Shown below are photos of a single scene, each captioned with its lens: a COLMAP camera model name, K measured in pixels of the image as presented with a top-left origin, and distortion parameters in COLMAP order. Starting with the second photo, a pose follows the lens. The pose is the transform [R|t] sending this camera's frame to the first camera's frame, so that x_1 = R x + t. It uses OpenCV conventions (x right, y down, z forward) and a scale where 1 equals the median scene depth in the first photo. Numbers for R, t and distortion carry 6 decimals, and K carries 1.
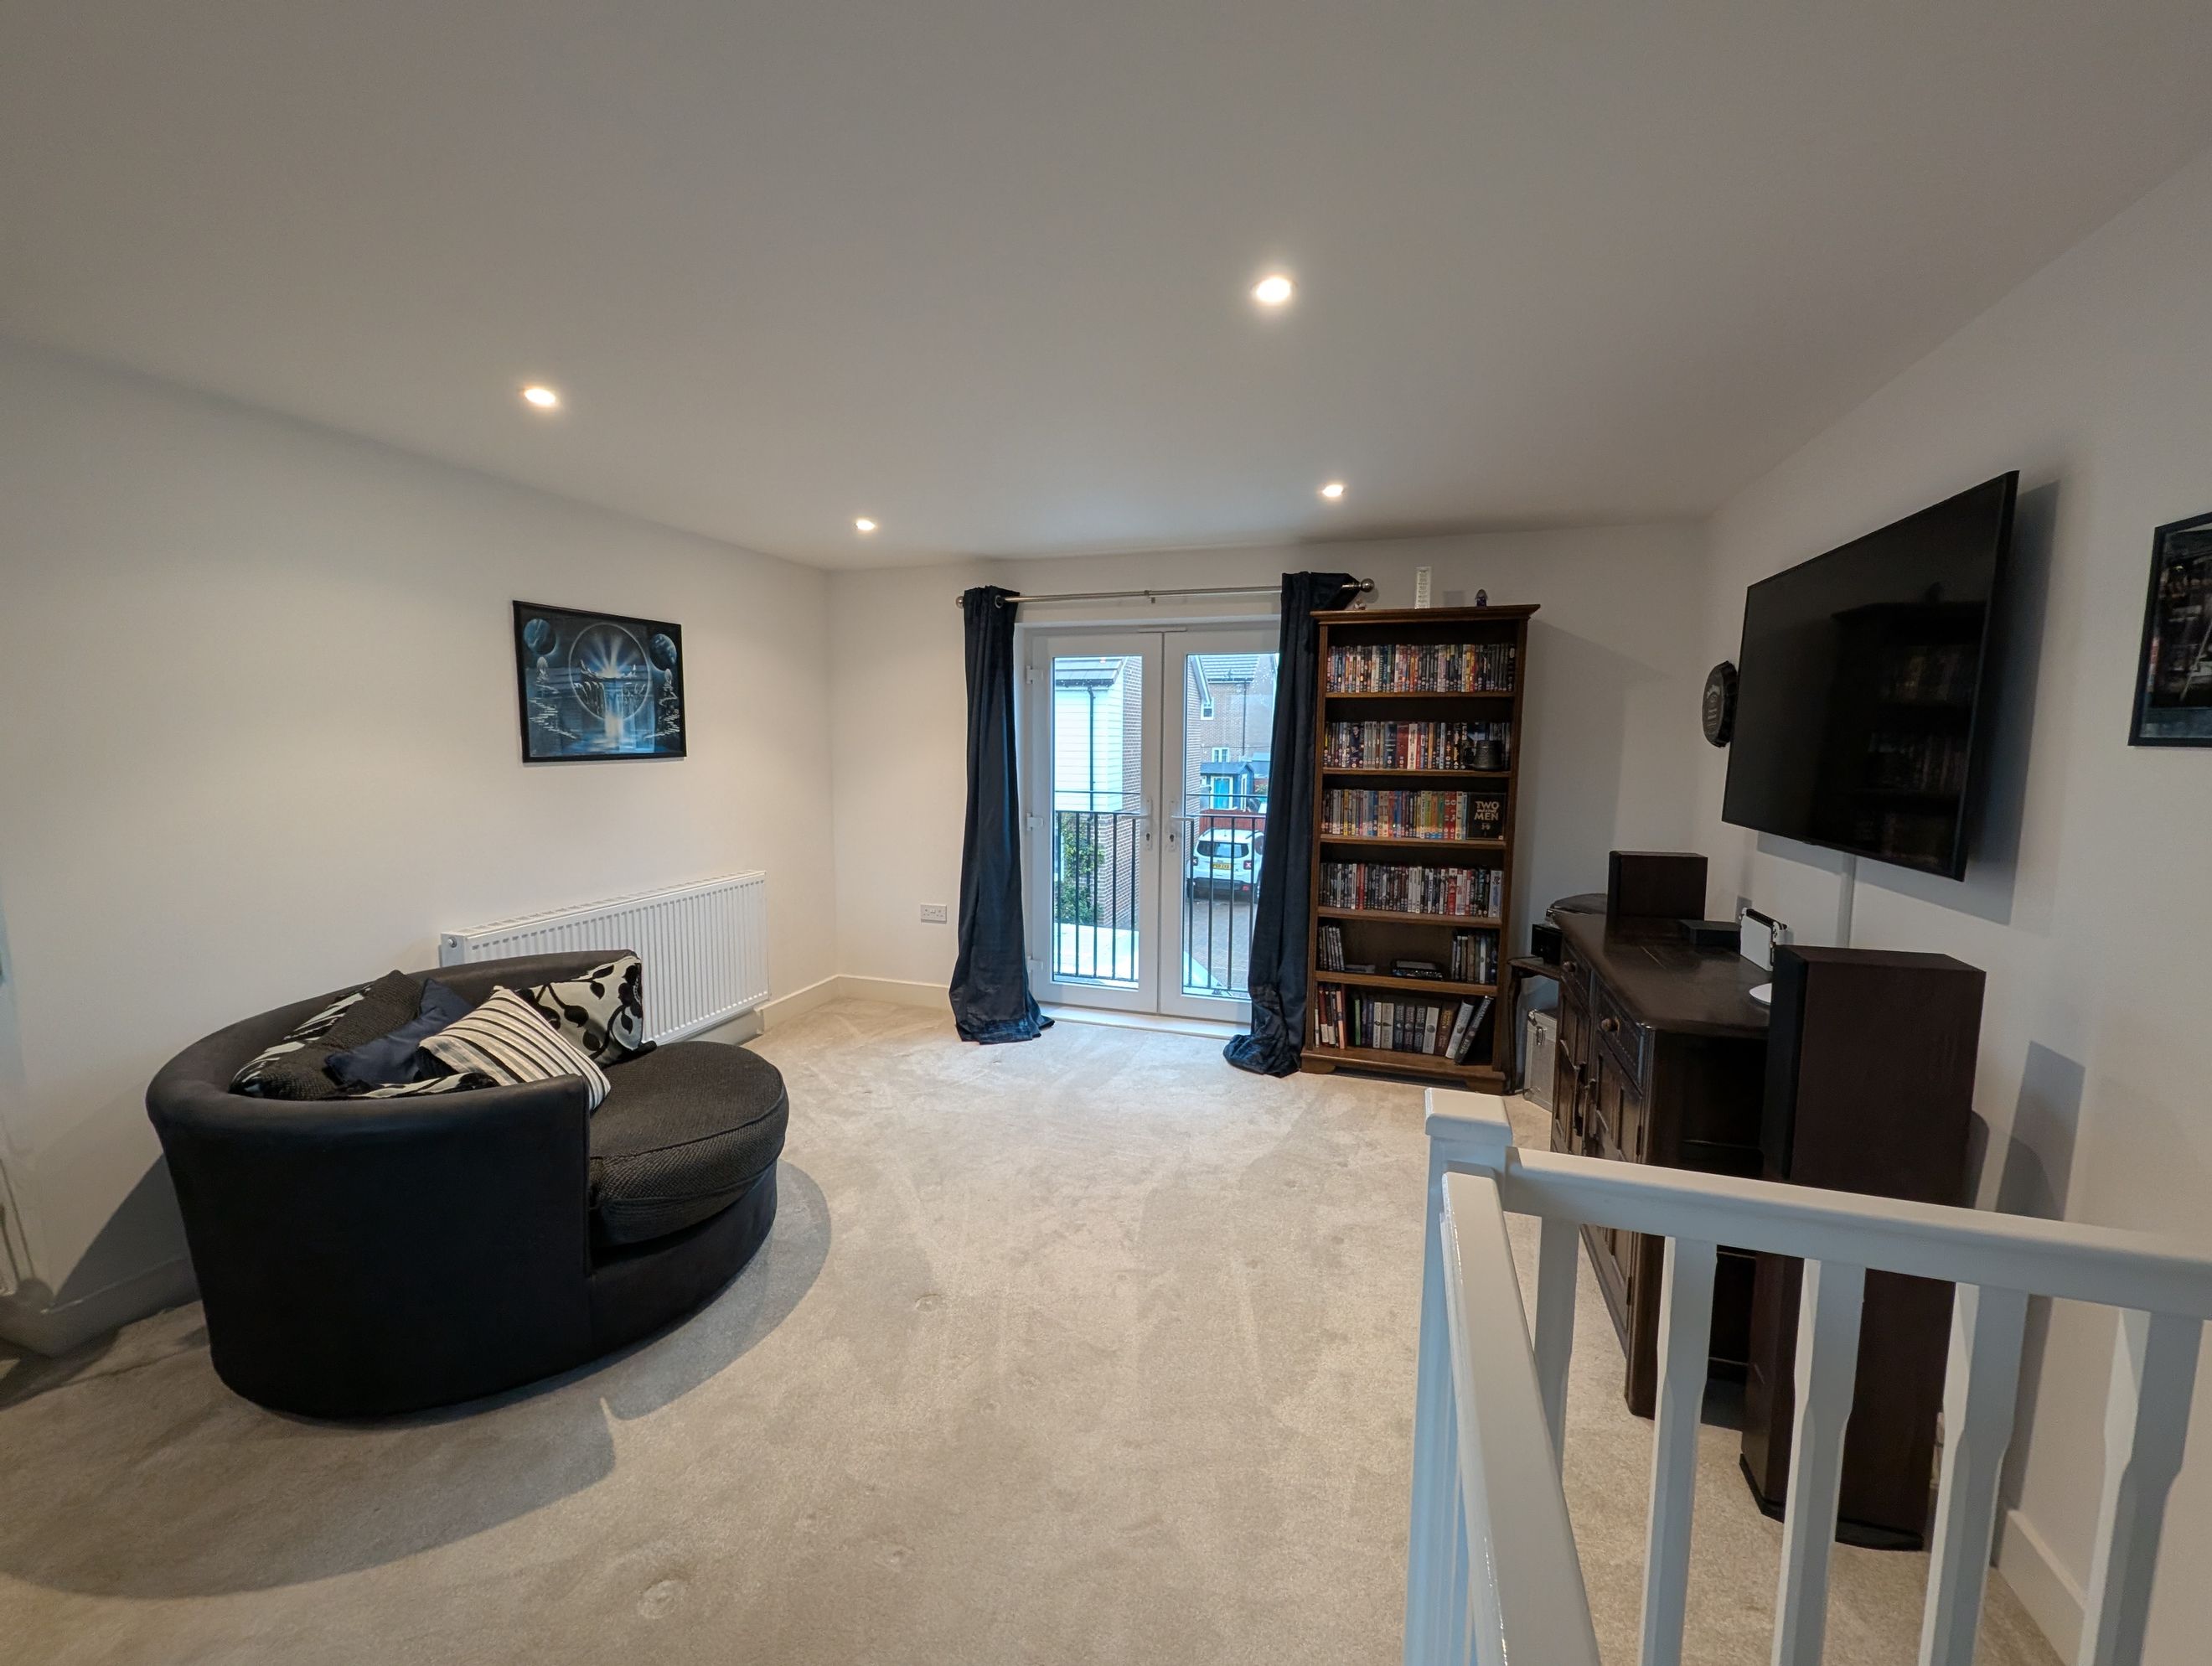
lens RADIAL K [[911.7, 0, 1100.2], [0, 911.7, 830.4], [0, 0, 1]] dist [0.000937, -0.000354]
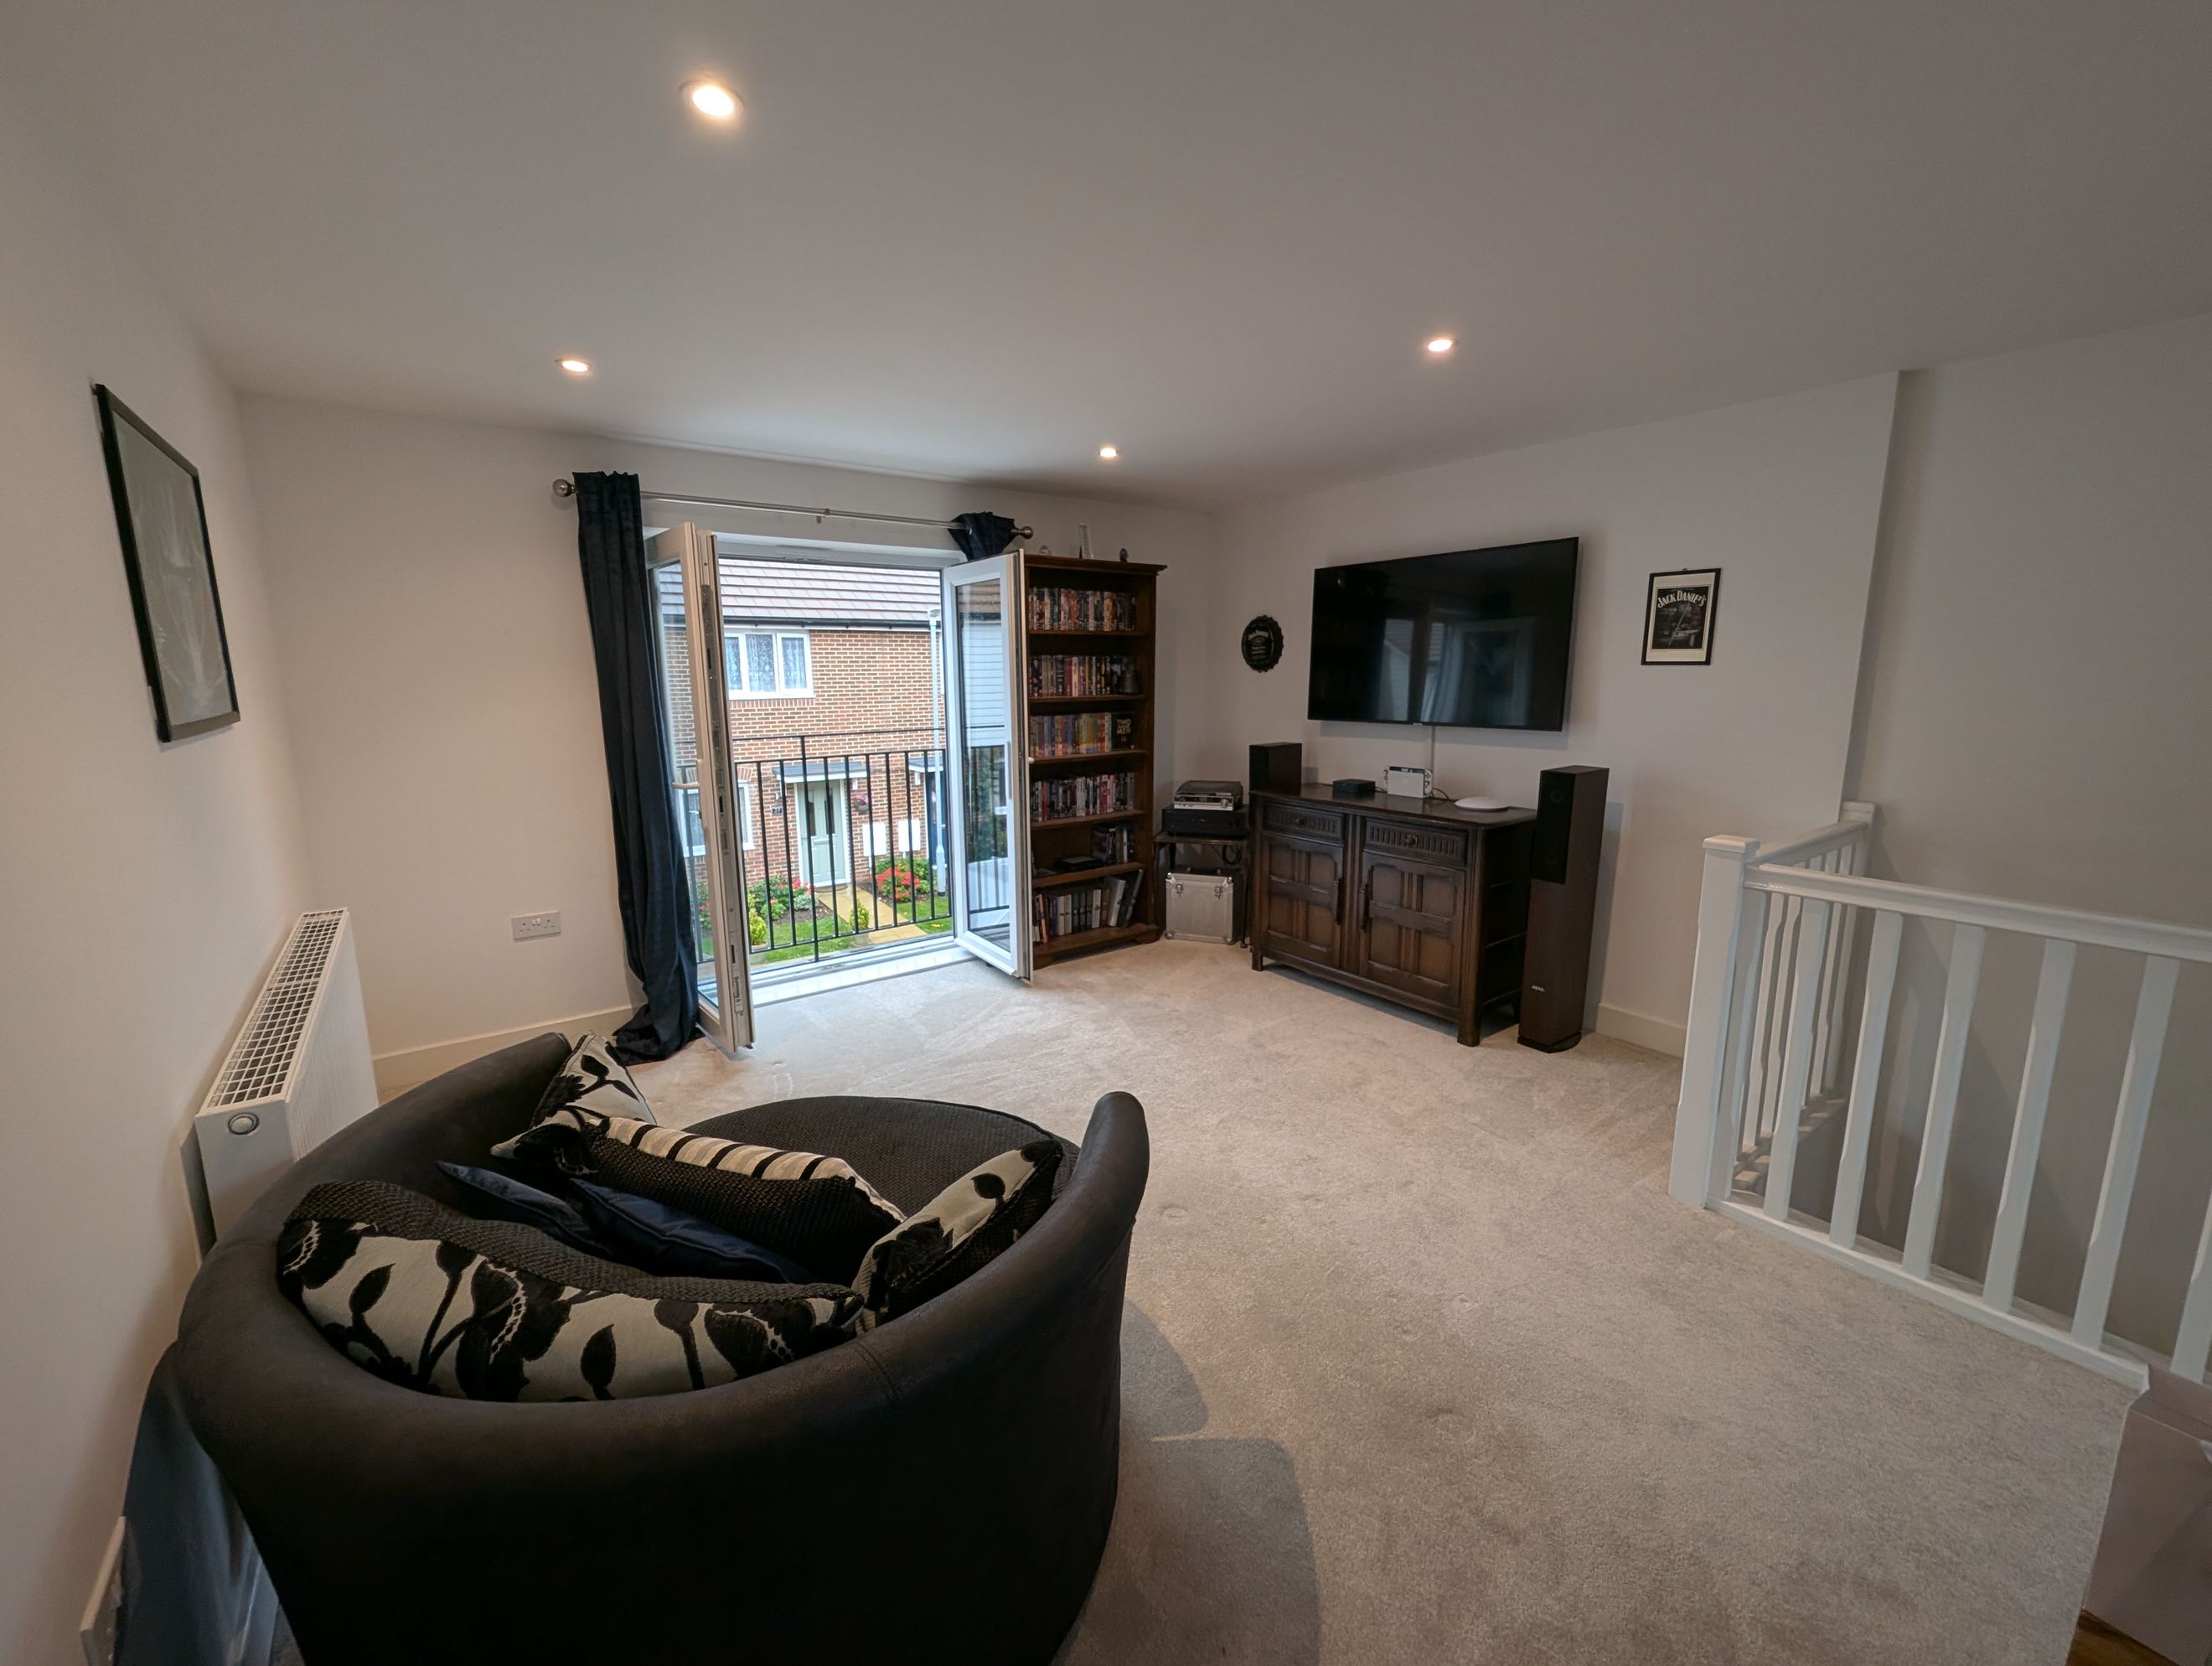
lens RADIAL K [[911.7, 0, 1104.6], [0, 911.7, 829.0], [0, 0, 1]] dist [0.000937, -0.000354]
pose [[0.574333, -0.152621, 0.804269, -0.620294], [0.097379, 0.988228, 0.117990, -0.032194], [-0.812809, 0.010553, 0.582435, 0.280664]]
